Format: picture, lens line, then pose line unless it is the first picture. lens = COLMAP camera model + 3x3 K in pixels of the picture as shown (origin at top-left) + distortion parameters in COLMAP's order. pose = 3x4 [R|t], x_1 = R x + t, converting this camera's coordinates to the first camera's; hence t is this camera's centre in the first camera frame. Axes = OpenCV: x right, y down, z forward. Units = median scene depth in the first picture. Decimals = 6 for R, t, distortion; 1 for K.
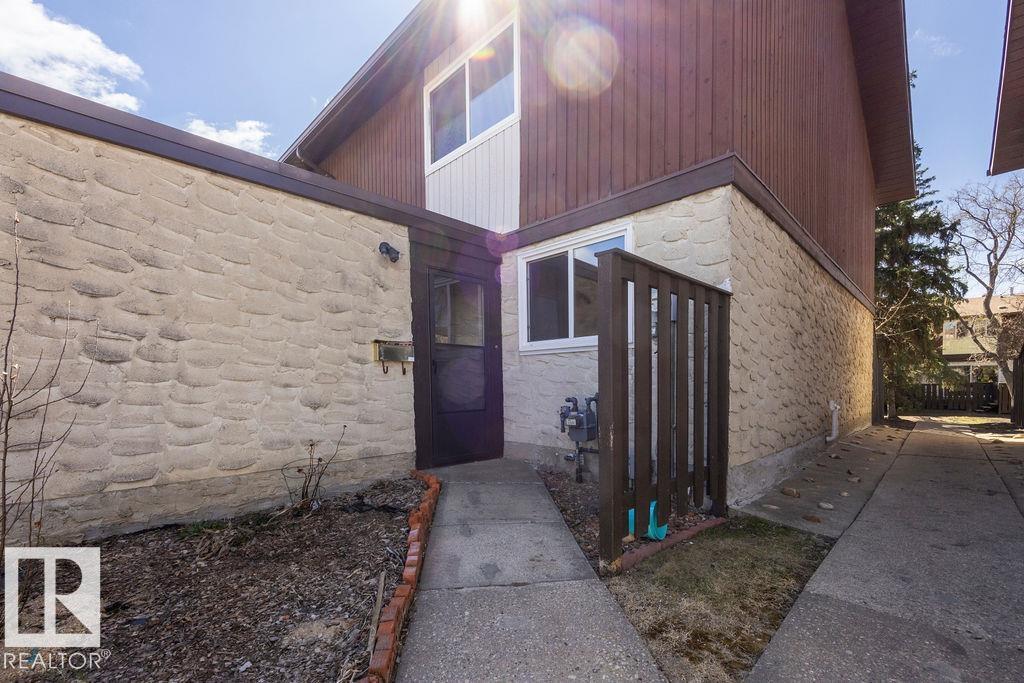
lens RADIAL K [[431.5, 0, 530.4], [0, 431.5, 395.4], [0, 0, 1]] dist [0.009465, -0.001379]
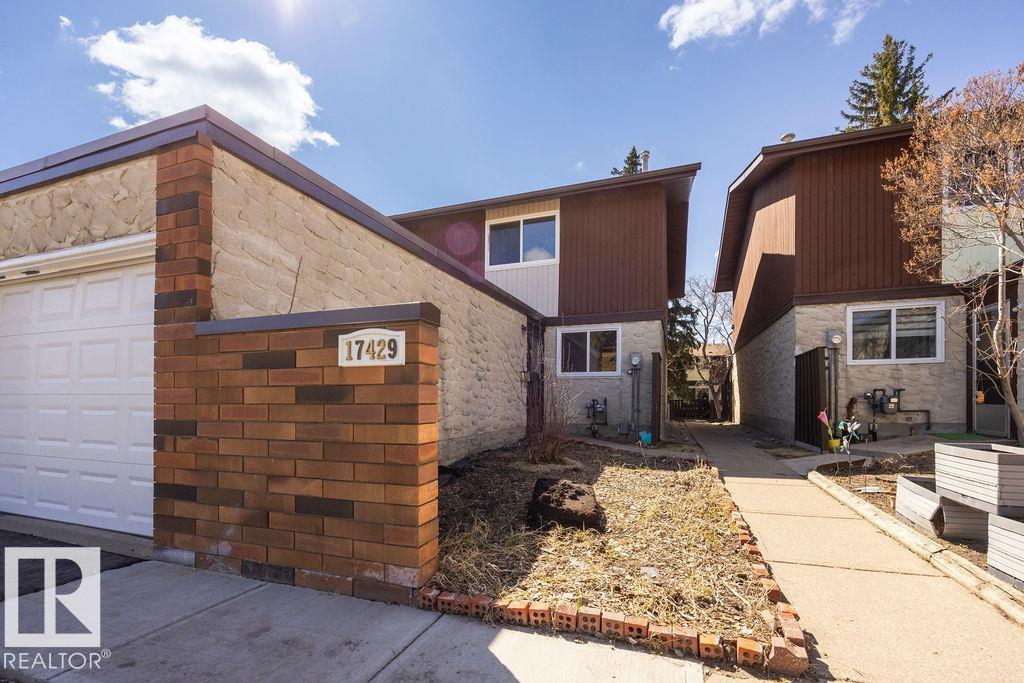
lens RADIAL K [[431.5, 0, 518.3], [0, 431.5, 394.3], [0, 0, 1]] dist [0.009465, -0.001379]
pose [[0.912765, 0.016399, 0.408156, -0.461117], [-0.001808, 0.999346, -0.036109, 0.023981], [-0.408481, 0.032221, 0.912198, -0.345758]]
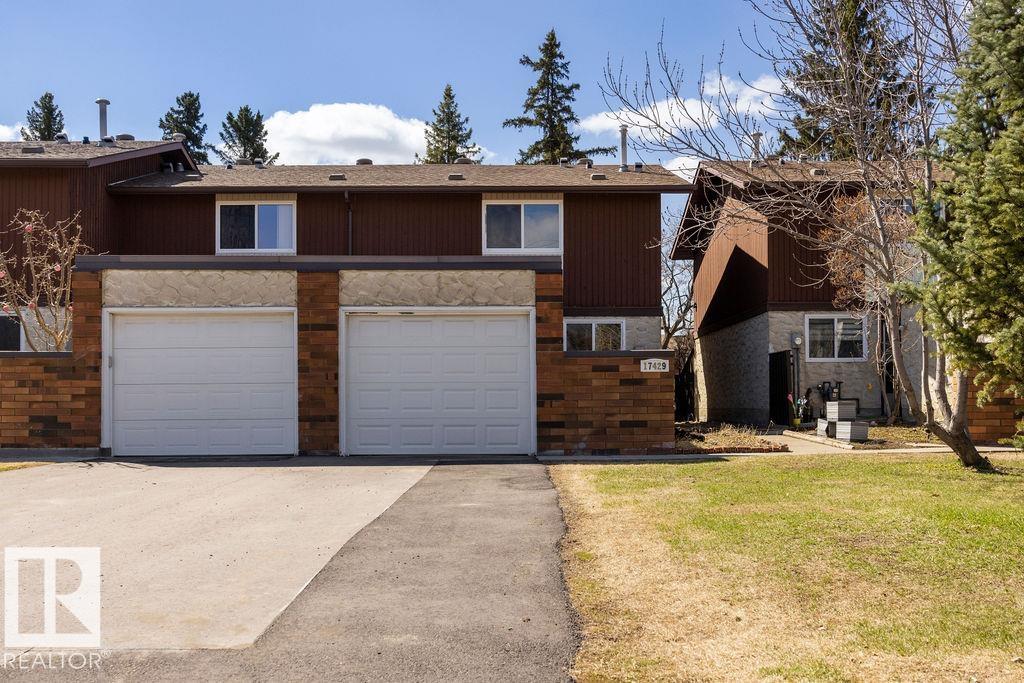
lens RADIAL K [[1063.6, 0, 508.2], [0, 1063.6, 349.0], [0, 0, 1]] dist [0.016686, 0.000000]
pose [[0.712555, 0.045689, 0.700127, -1.655179], [0.011920, 0.996945, -0.077191, 0.084098], [-0.701515, 0.063348, 0.709833, -1.050074]]
